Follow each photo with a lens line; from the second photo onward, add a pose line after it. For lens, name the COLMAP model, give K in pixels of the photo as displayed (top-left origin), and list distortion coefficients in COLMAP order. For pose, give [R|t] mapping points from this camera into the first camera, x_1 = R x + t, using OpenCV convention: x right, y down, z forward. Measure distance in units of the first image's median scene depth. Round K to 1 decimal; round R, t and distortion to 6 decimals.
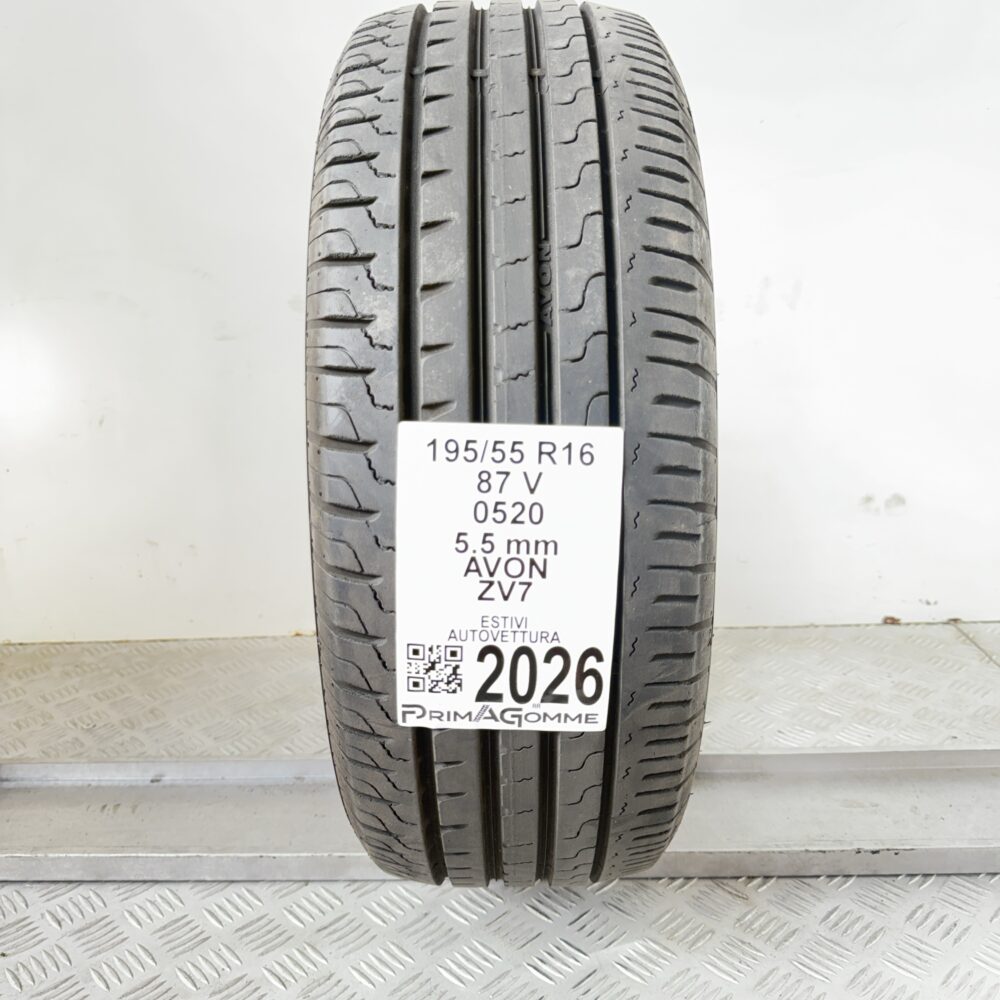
lens RADIAL K [[902.7, 0, 502.3], [0, 902.7, 501.7], [0, 0, 1]] dist [0.034706, -0.087118]
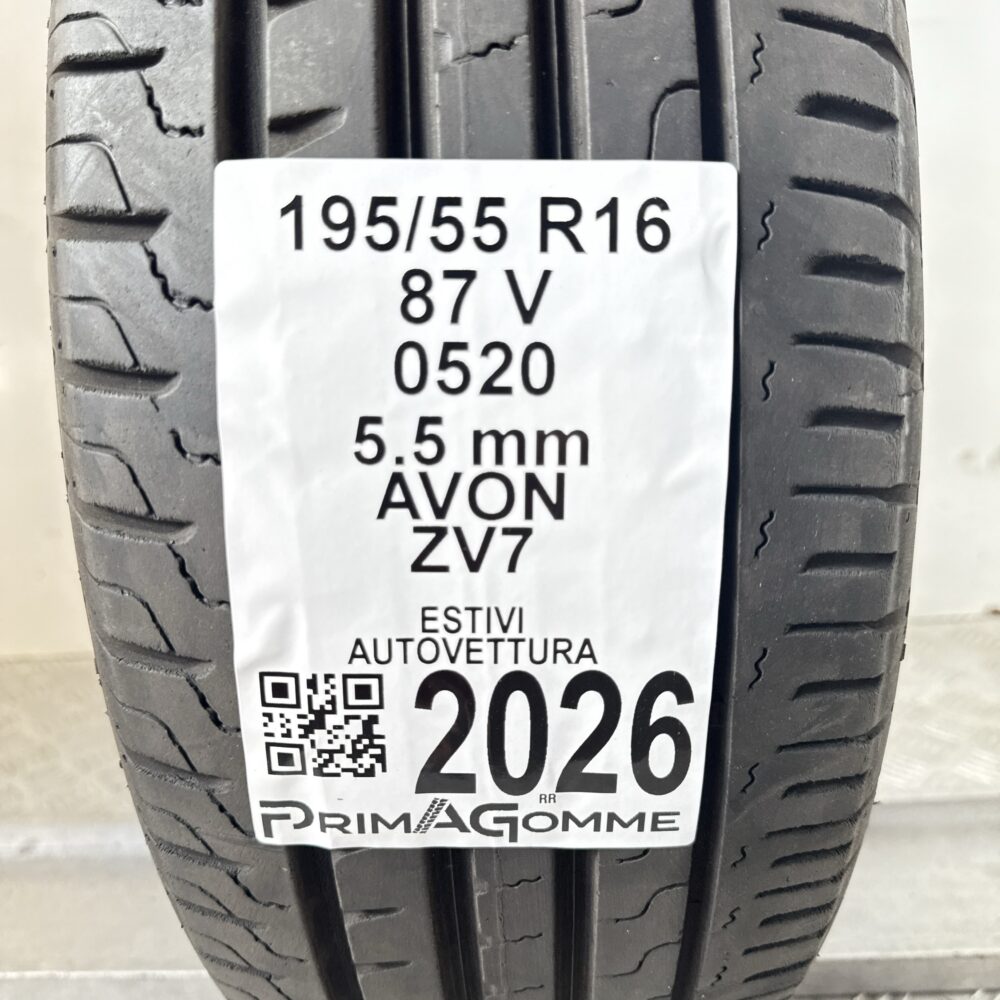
lens RADIAL K [[902.7, 0, 504.2], [0, 902.7, 497.7], [0, 0, 1]] dist [0.034706, -0.087118]
pose [[0.999774, -0.021134, -0.002360, 0.020457], [0.021119, 0.999756, -0.006483, 0.075840], [0.002497, 0.006432, 0.999976, 0.550704]]
